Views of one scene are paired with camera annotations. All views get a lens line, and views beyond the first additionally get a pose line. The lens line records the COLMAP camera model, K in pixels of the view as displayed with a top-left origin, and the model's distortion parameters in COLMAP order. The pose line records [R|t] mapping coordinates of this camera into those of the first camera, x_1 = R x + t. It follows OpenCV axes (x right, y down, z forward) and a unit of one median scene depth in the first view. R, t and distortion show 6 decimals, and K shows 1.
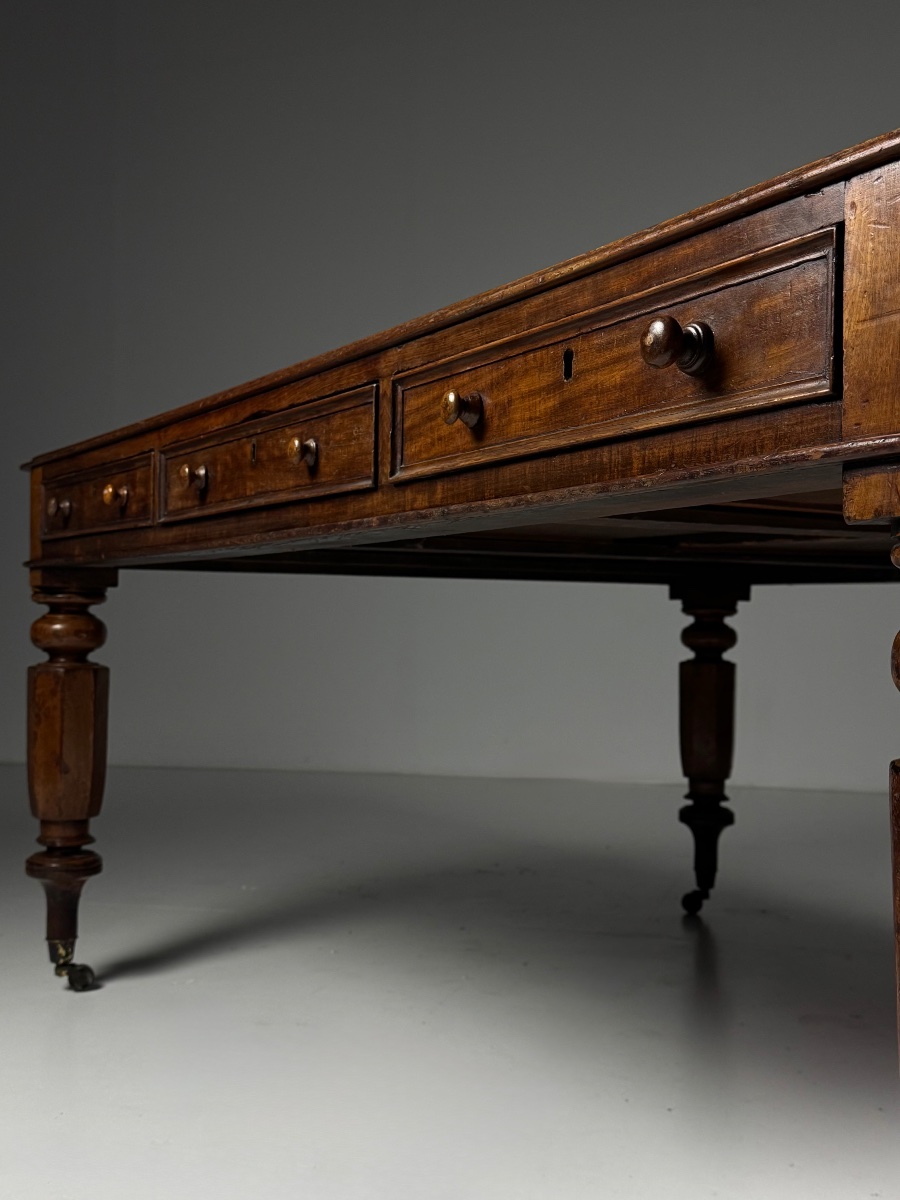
lens RADIAL K [[1366.0, 0, 450.0], [0, 1366.0, 600.0], [0, 0, 1]] dist [0.139956, -0.500591]
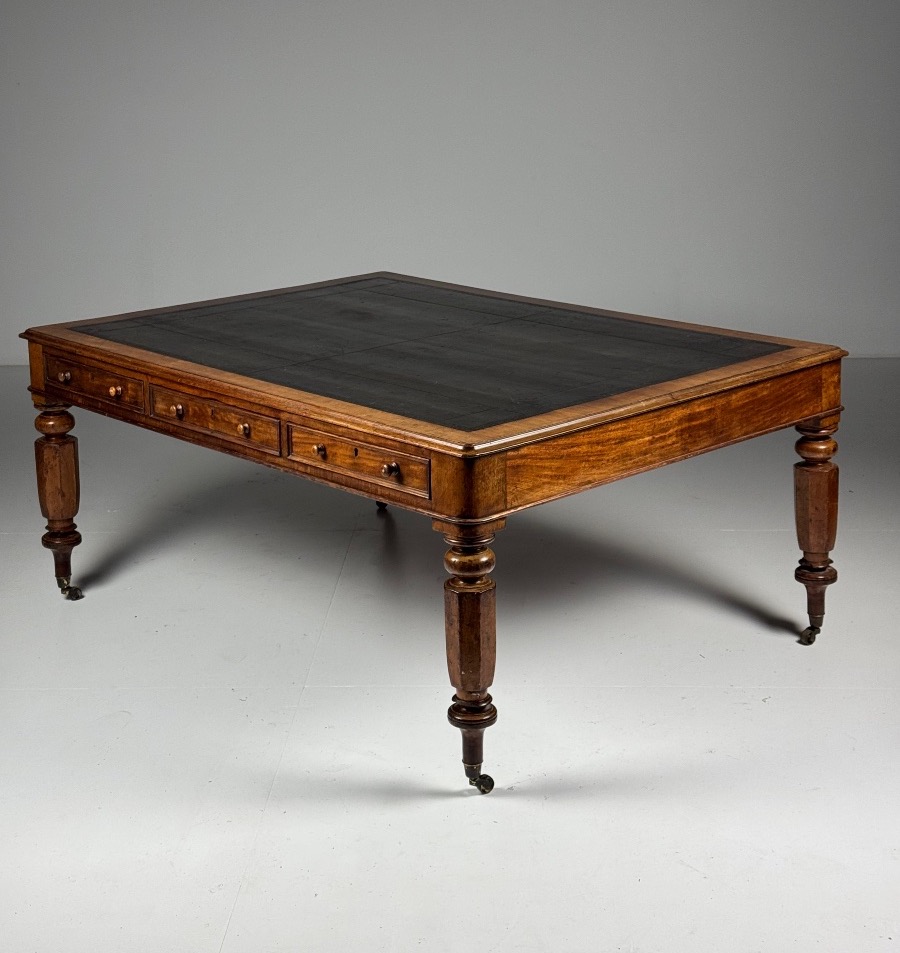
lens RADIAL K [[1592.9, 0, 450.0], [0, 1592.9, 476.5], [0, 0, 1]] dist [-0.027168, -0.032713]
pose [[0.972419, -0.079306, 0.219343, -0.240715], [0.009801, 0.953481, 0.301292, -0.564462], [-0.233034, -0.290833, 0.927961, -1.173860]]
